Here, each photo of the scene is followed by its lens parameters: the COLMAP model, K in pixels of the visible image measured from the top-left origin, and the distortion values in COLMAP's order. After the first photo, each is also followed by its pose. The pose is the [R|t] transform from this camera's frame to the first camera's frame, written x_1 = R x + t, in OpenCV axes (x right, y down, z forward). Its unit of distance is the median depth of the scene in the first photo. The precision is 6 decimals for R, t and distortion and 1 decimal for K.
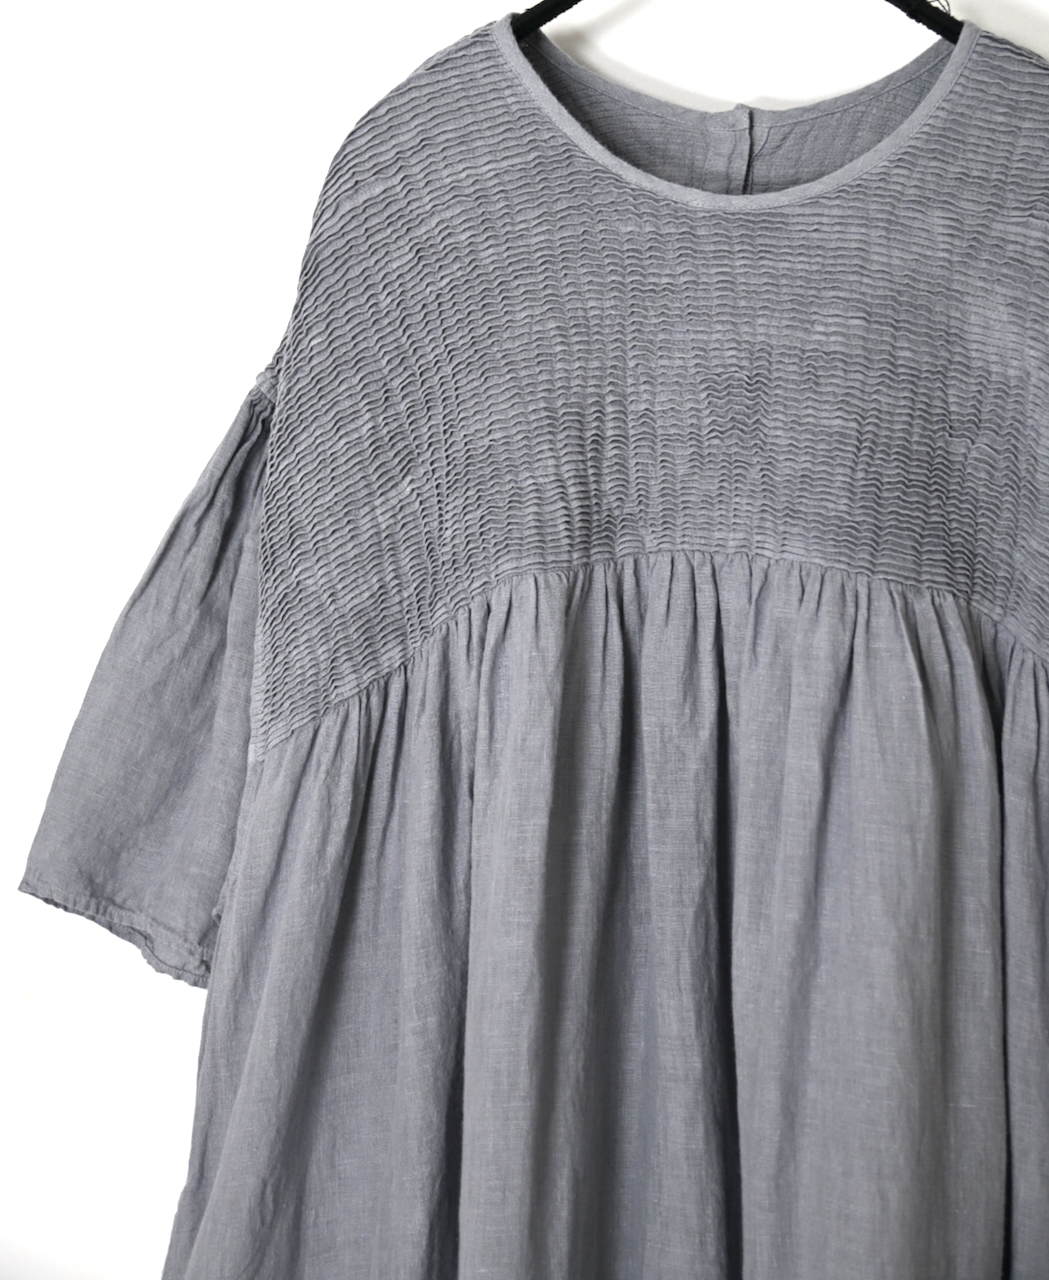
lens RADIAL K [[2766.3, 0, 524.5], [0, 2766.3, 640.0], [0, 0, 1]] dist [0.034794, -0.254834]
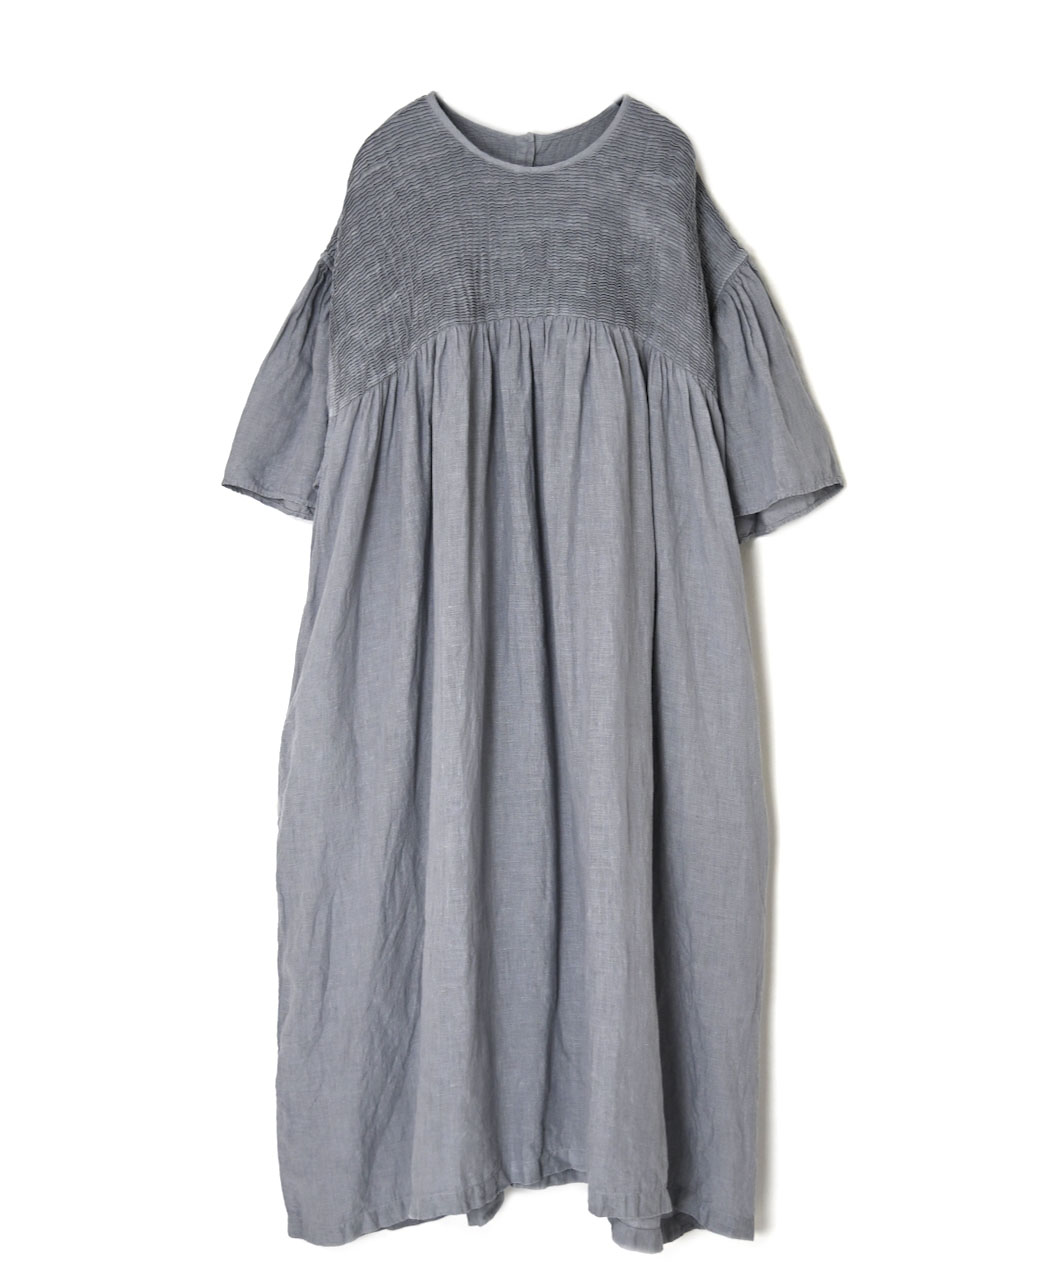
lens RADIAL K [[1482.5, 0, 524.5], [0, 1482.5, 640.0], [0, 0, 1]] dist [0.014896, 0.001595]
pose [[0.984746, -0.044246, 0.168281, -0.165319], [0.033582, 0.997275, 0.065693, 0.164372], [-0.170729, -0.059040, 0.983548, -0.298252]]
